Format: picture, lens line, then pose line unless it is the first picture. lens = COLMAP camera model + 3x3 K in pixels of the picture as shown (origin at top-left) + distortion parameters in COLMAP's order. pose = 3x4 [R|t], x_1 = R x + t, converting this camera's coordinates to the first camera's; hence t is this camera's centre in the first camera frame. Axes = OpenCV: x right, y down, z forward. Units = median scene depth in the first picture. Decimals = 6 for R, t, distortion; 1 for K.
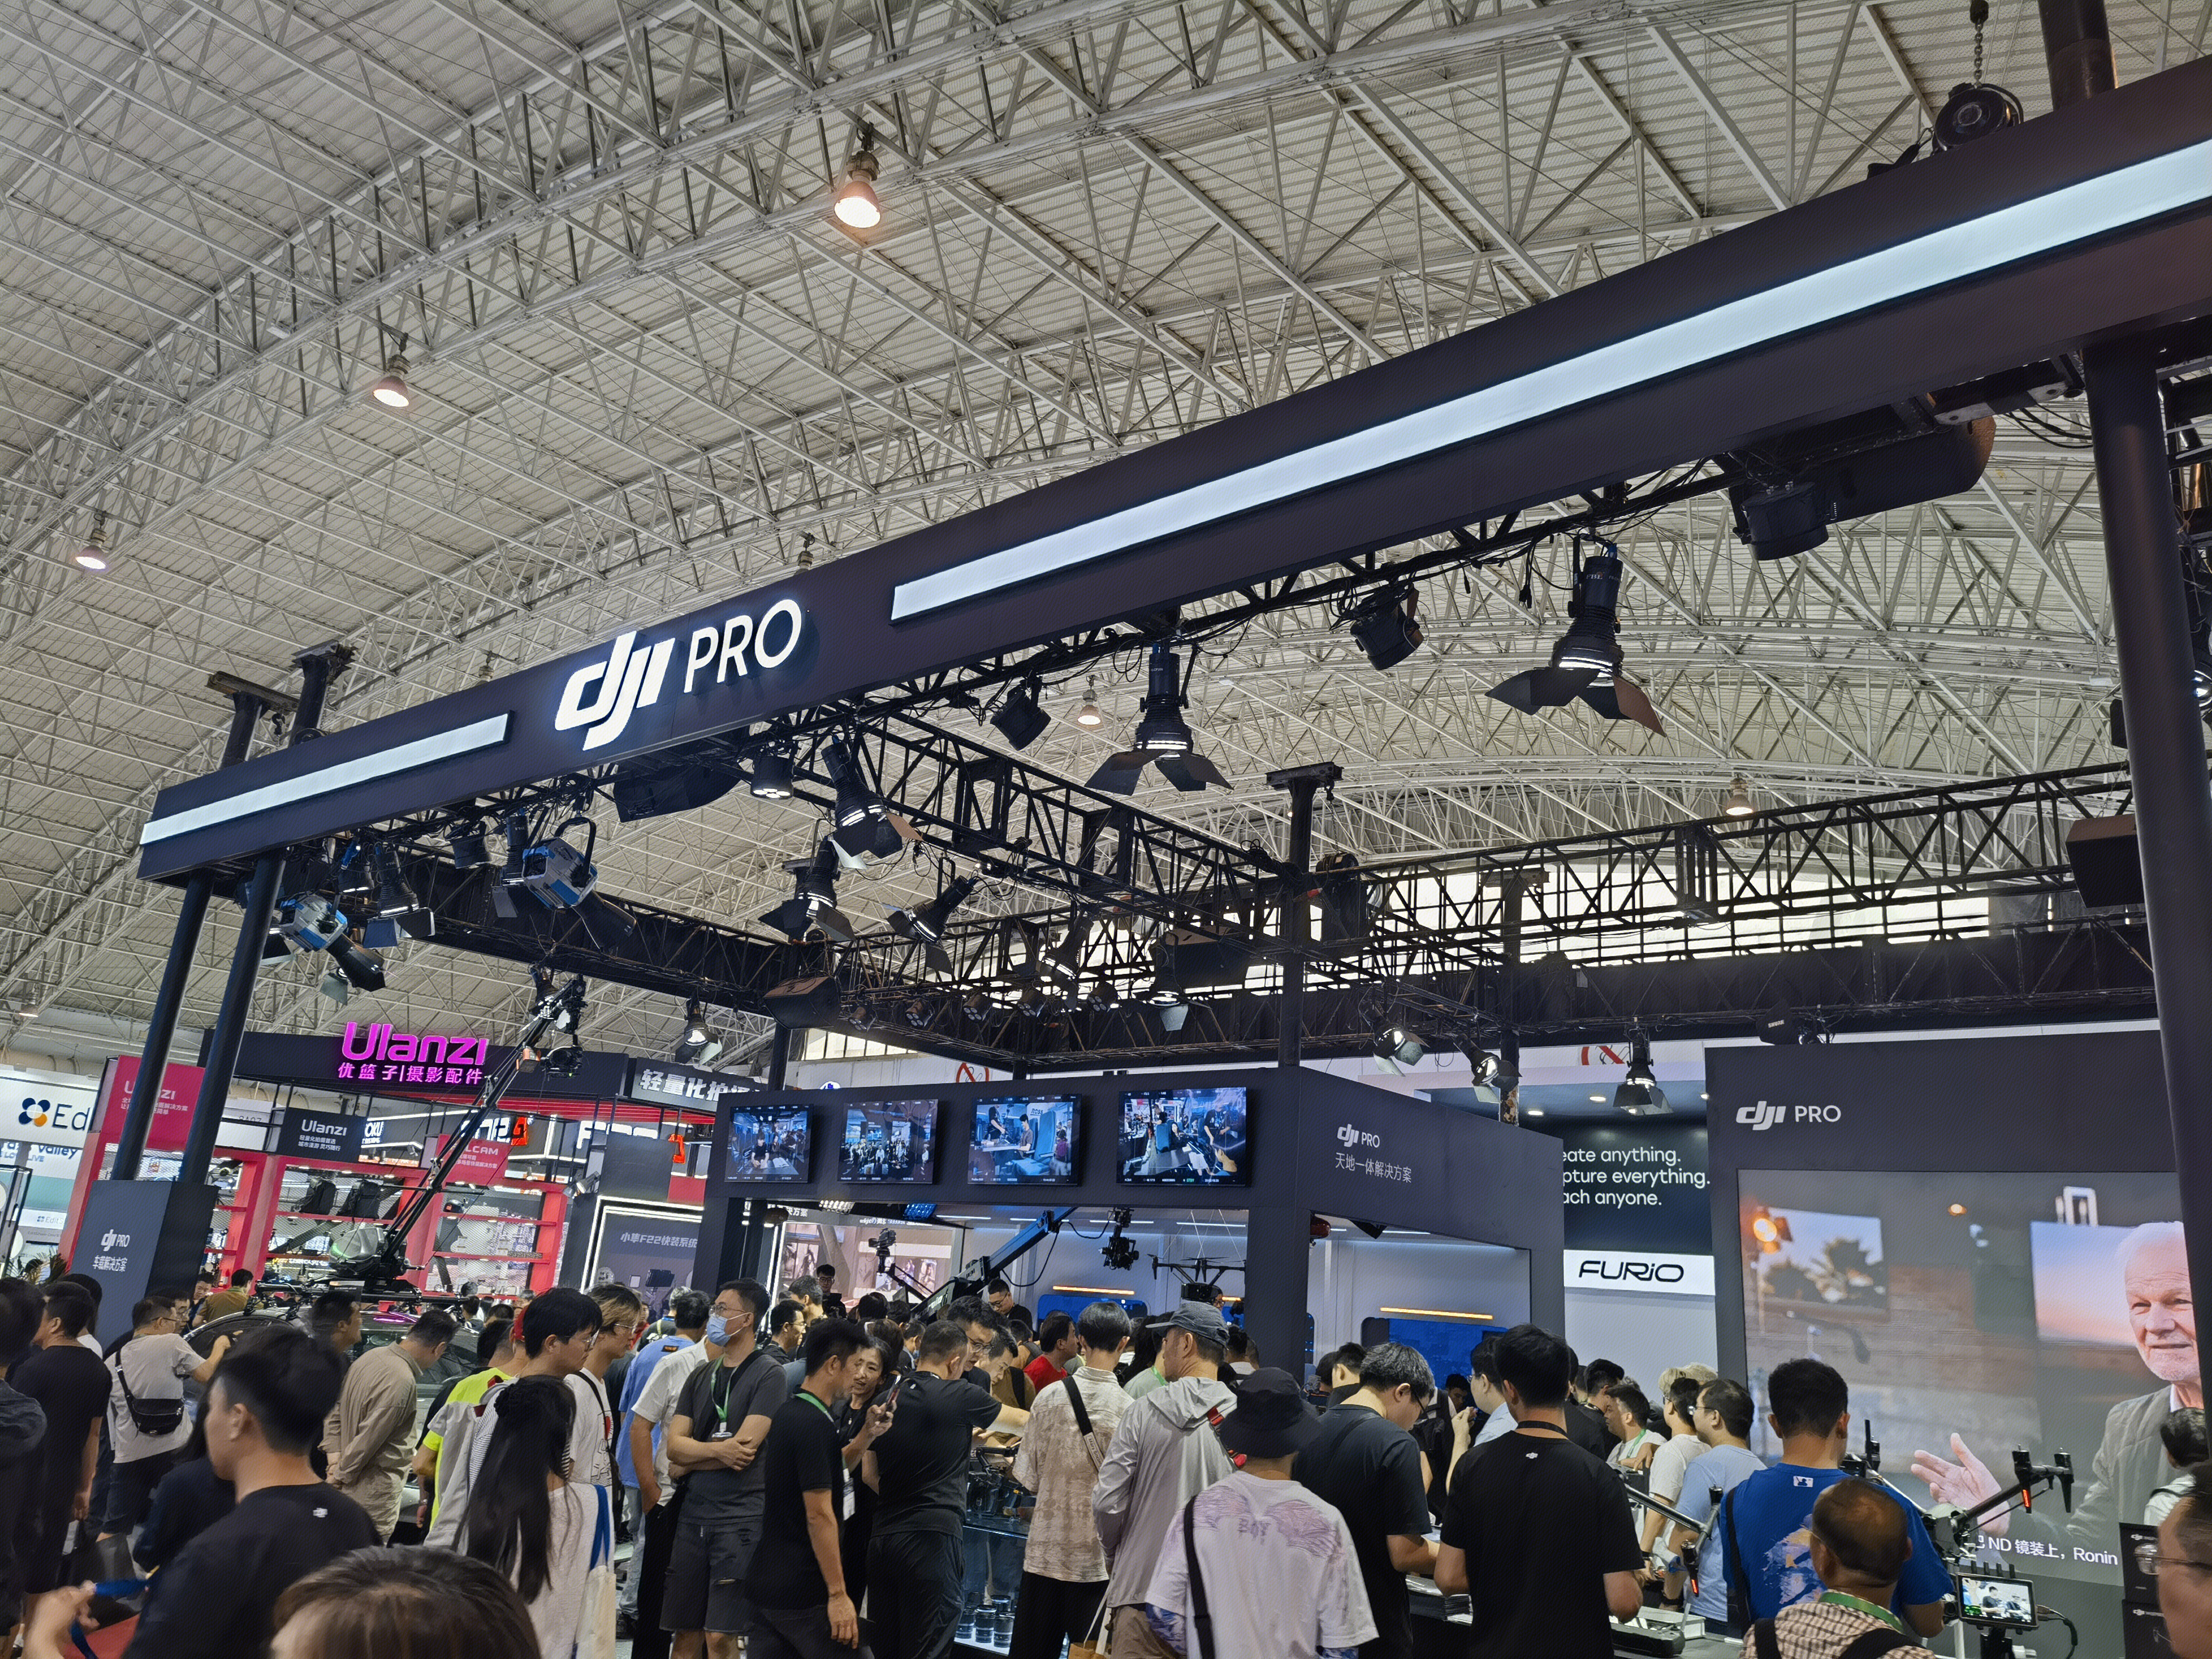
lens RADIAL K [[1661.4, 0, 1115.1], [0, 1661.4, 826.8], [0, 0, 1]] dist [0.079140, 0.001767]
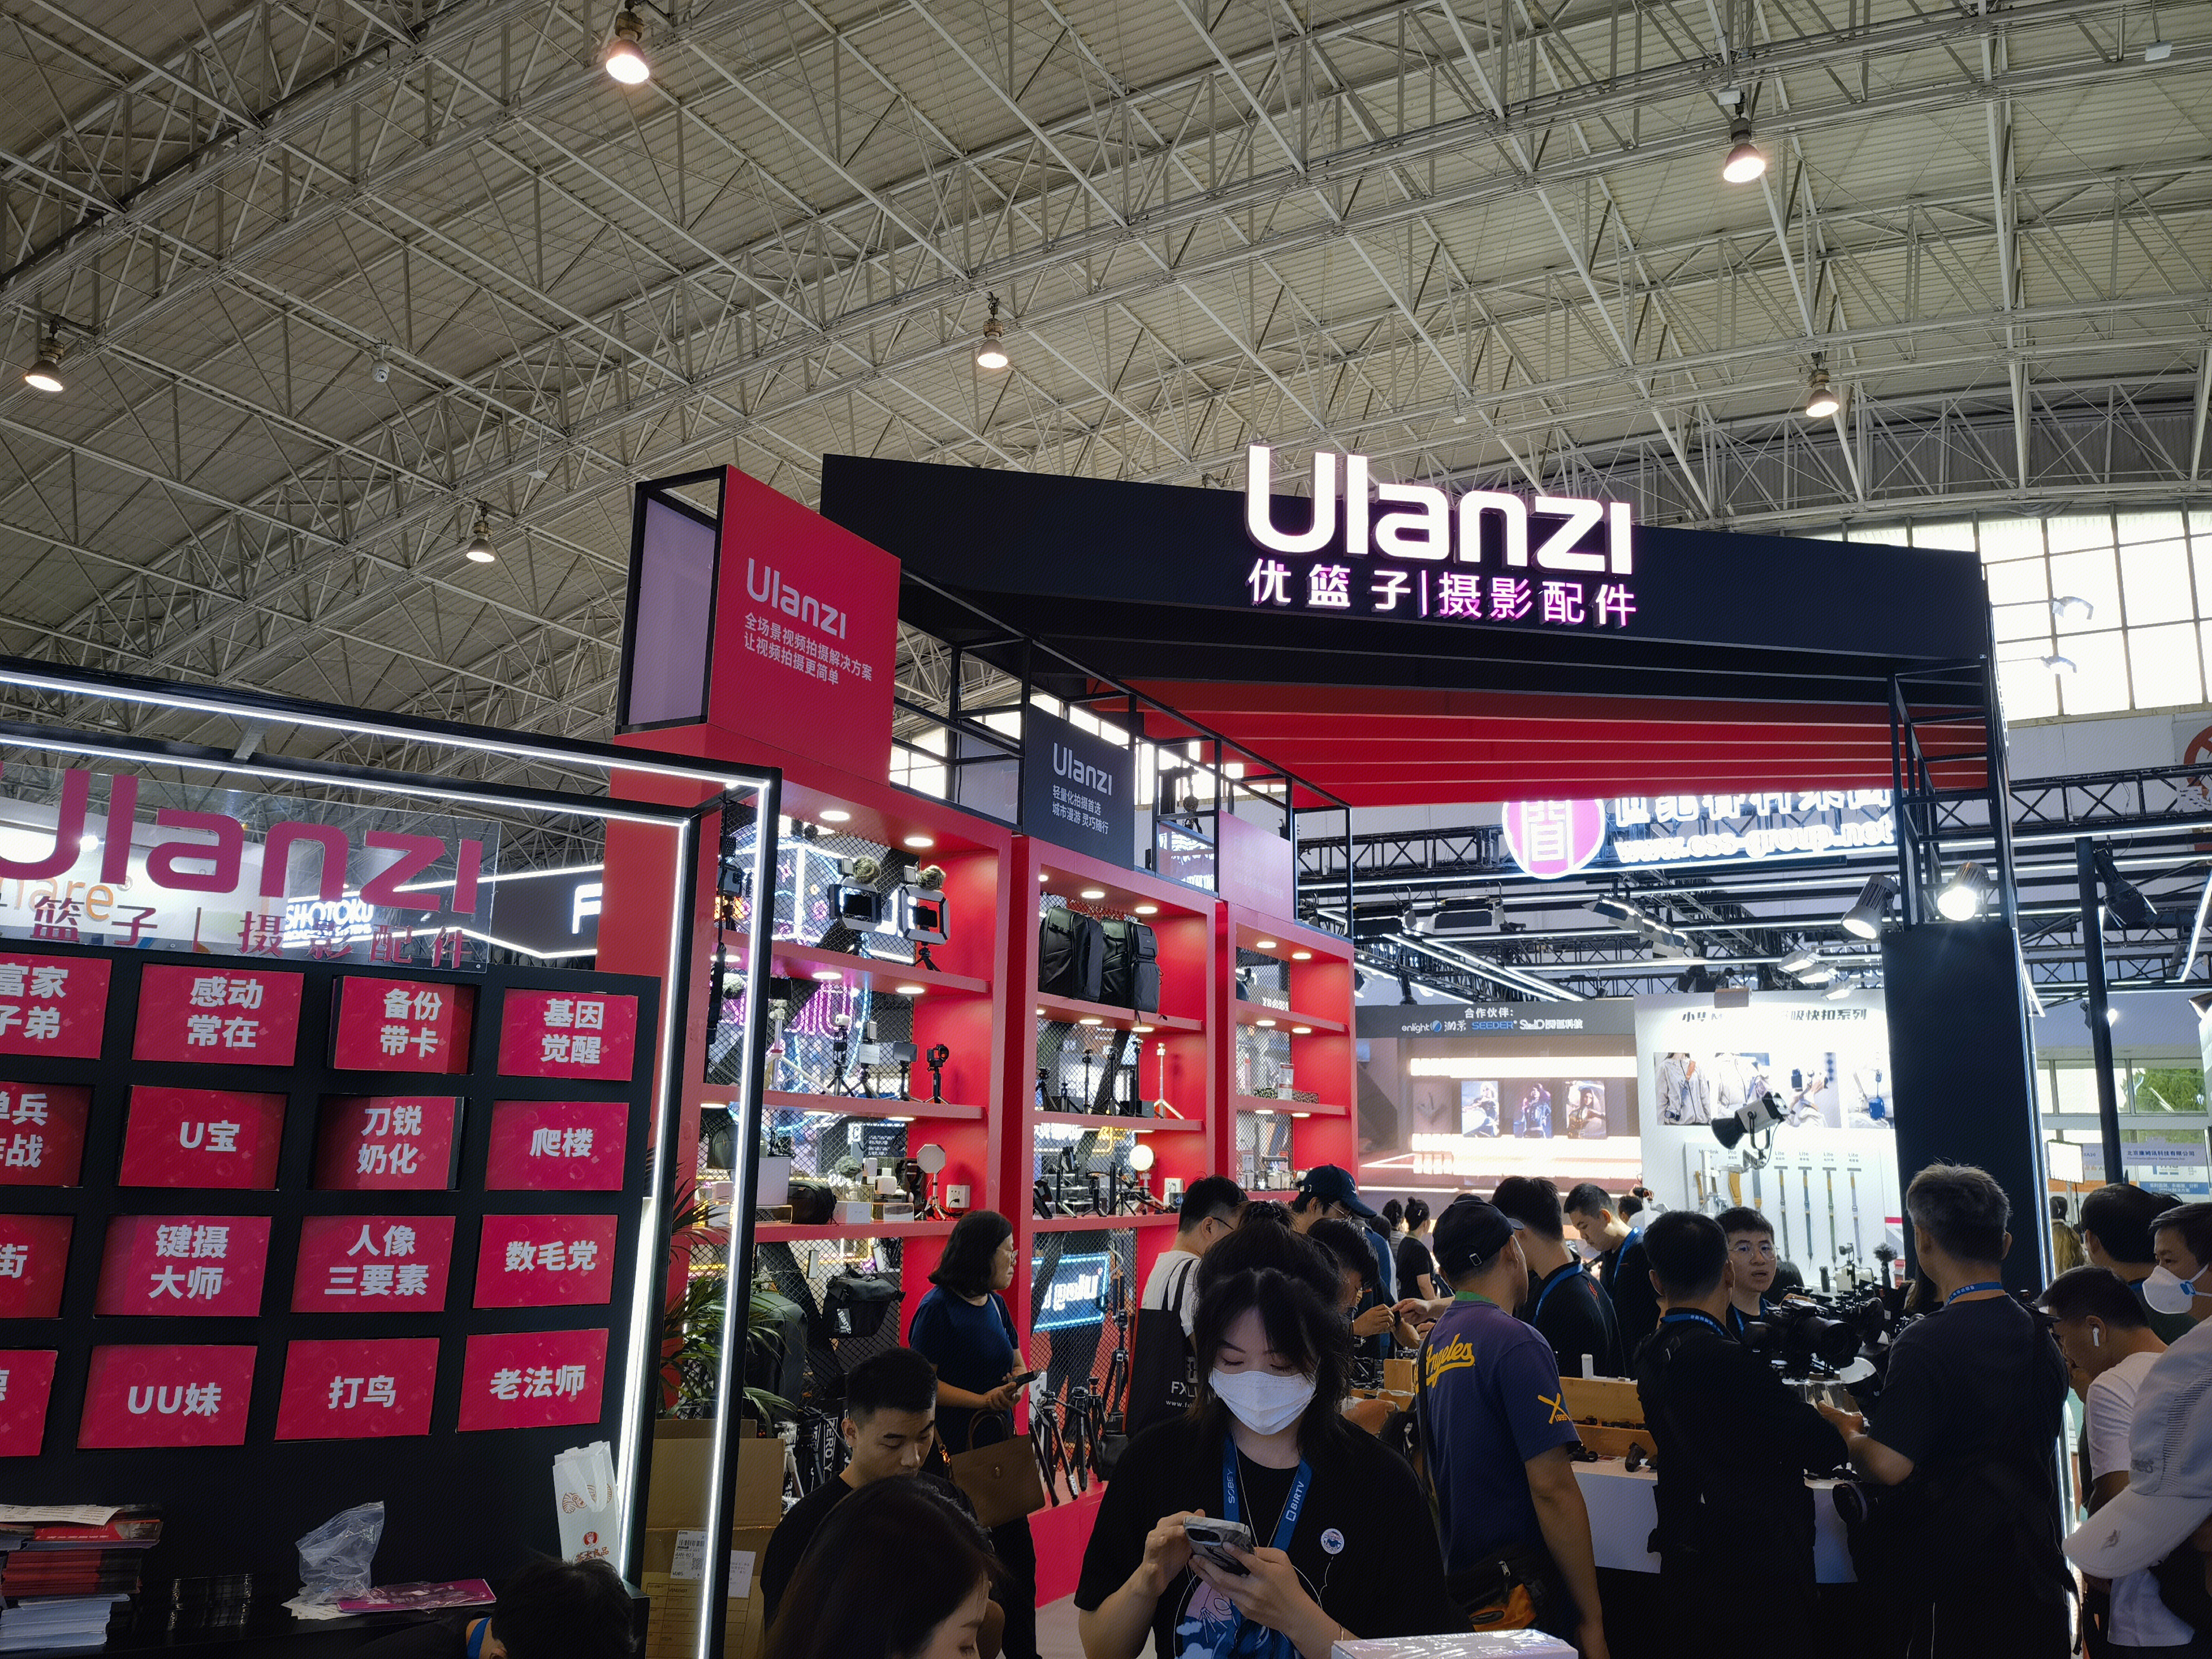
lens RADIAL K [[1710.0, 0, 1117.3], [0, 1710.0, 834.6], [0, 0, 1]] dist [0.053409, -0.010260]
pose [[0.975104, -0.011642, 0.221444, -0.563606], [-0.008444, 0.995948, 0.089539, 0.164597], [-0.221589, -0.089180, 0.971054, 0.661430]]
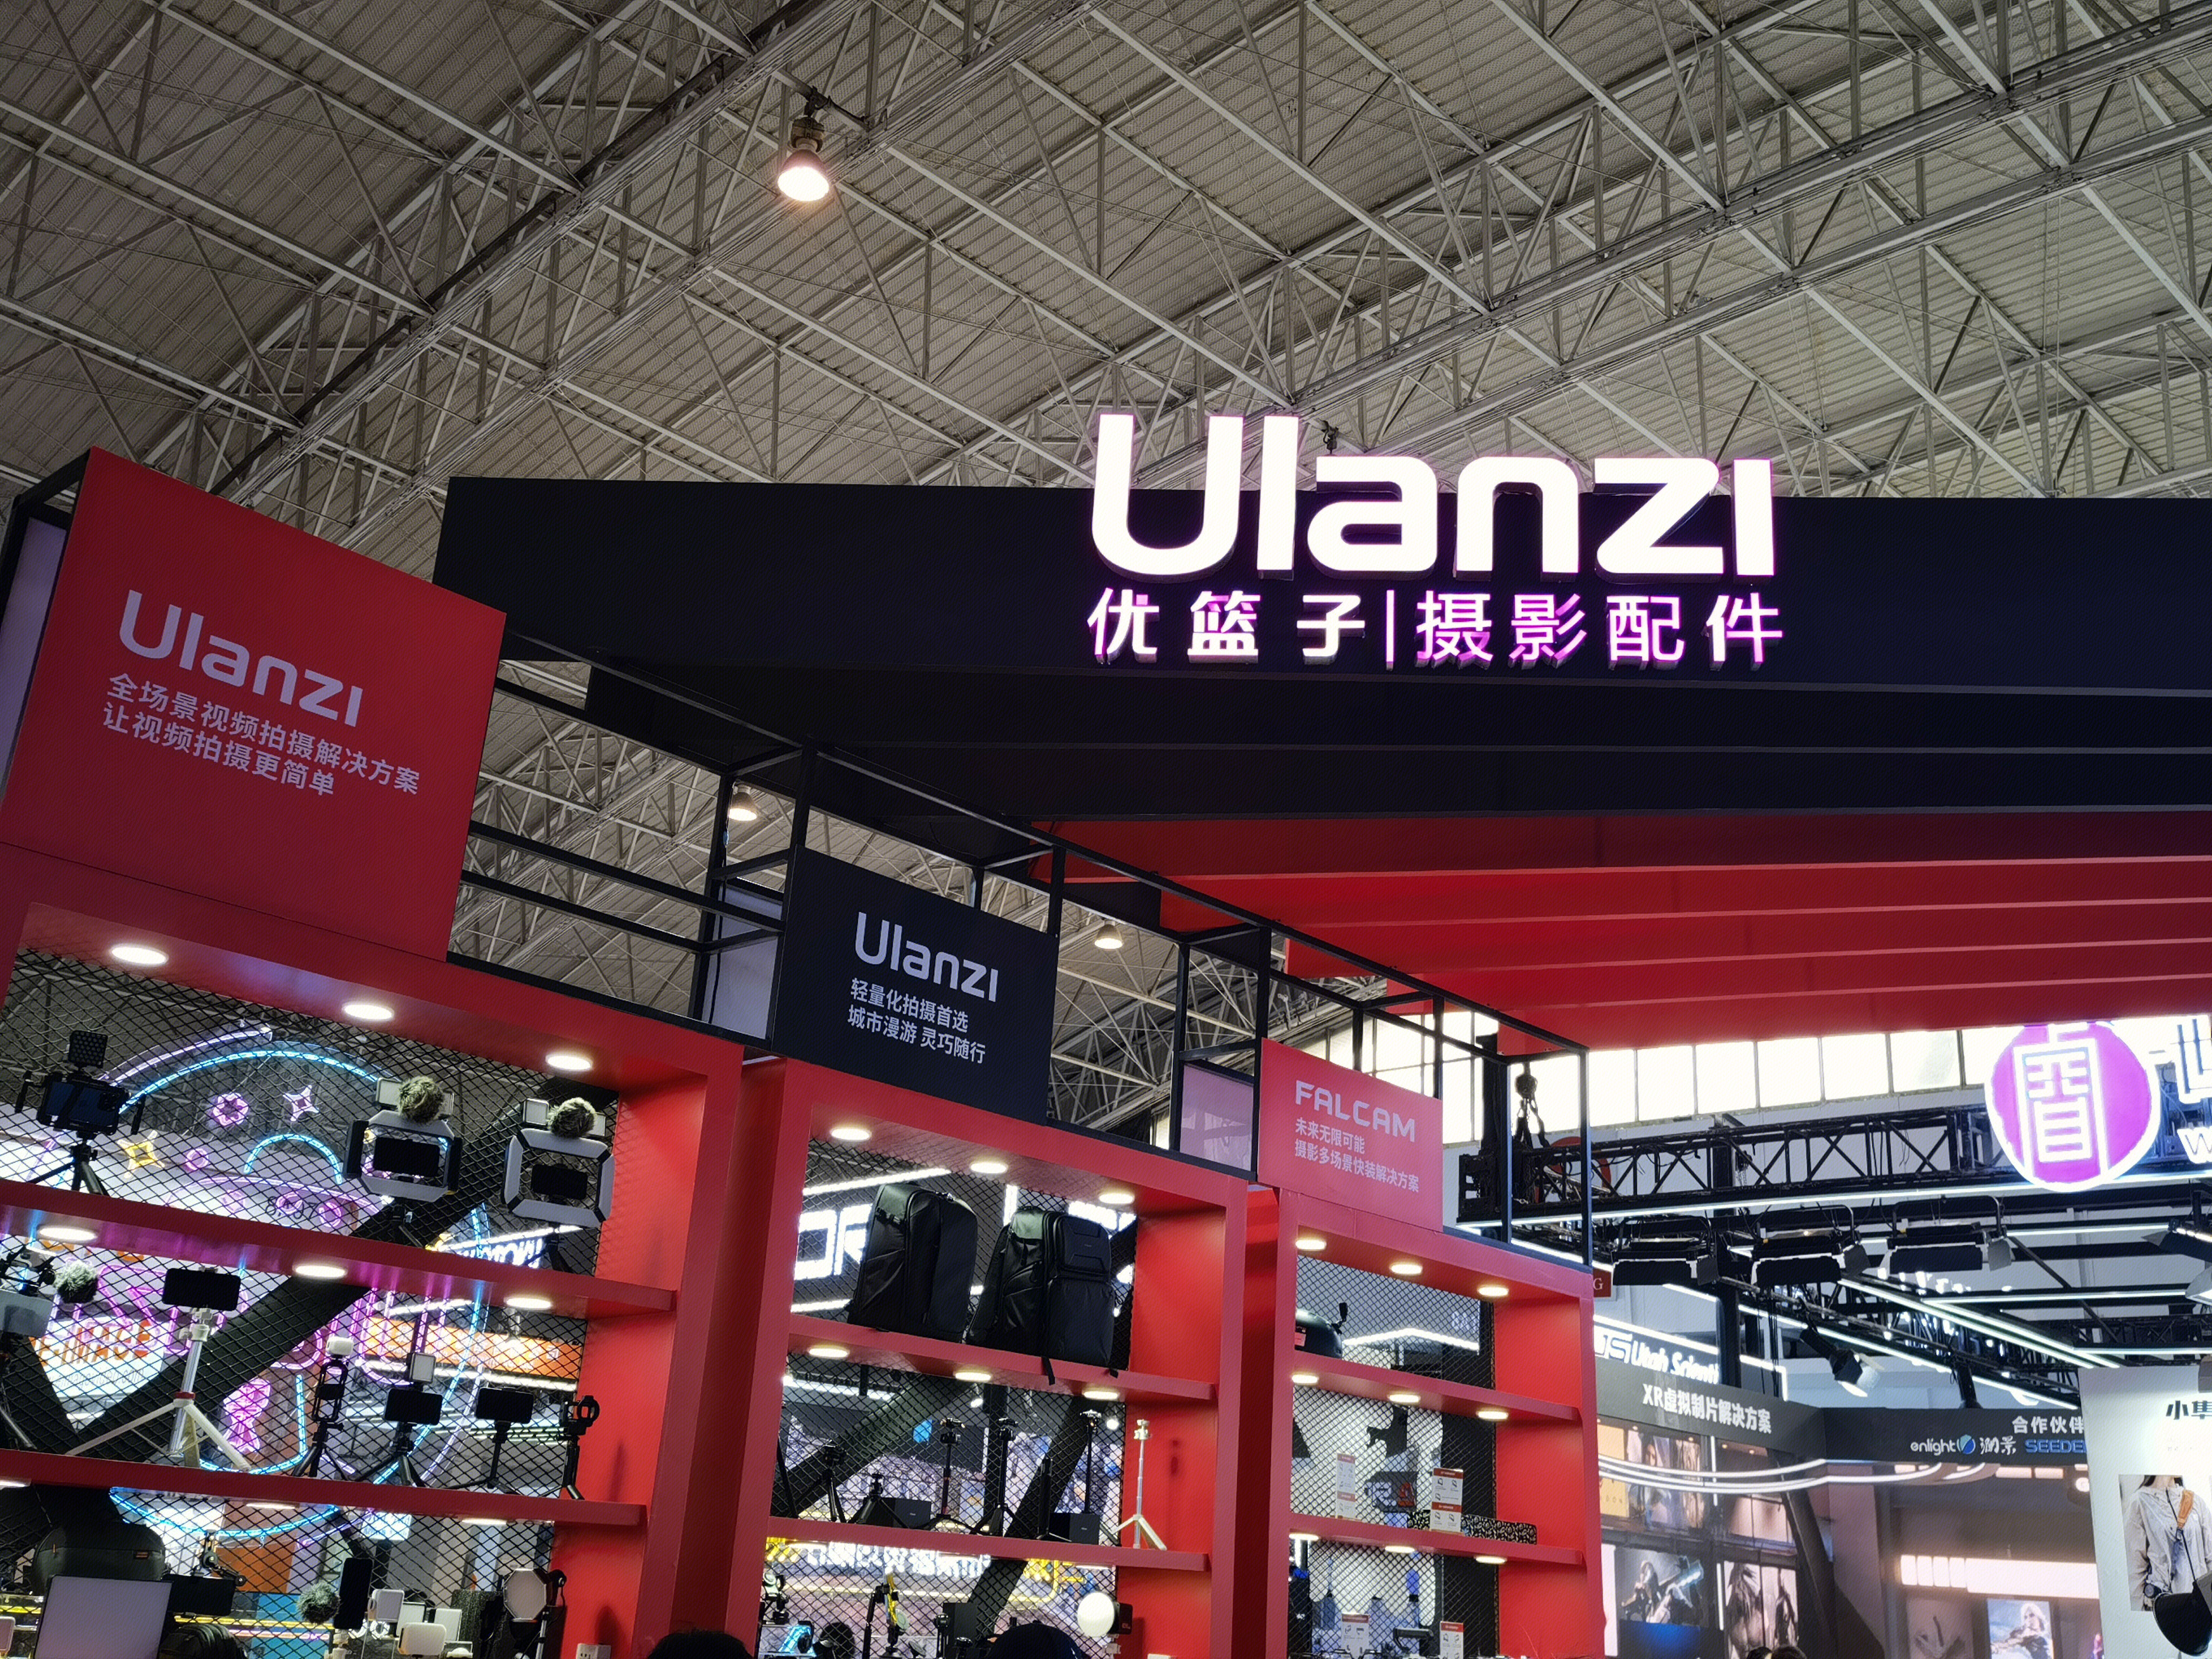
lens RADIAL K [[2216.8, 0, 1105.0], [0, 2216.8, 813.4], [0, 0, 1]] dist [0.036156, 0.000000]
pose [[0.998032, -0.025729, -0.057184, -0.441715], [0.021066, 0.996515, -0.080709, 0.190138], [0.059061, 0.079346, 0.995096, 0.726150]]
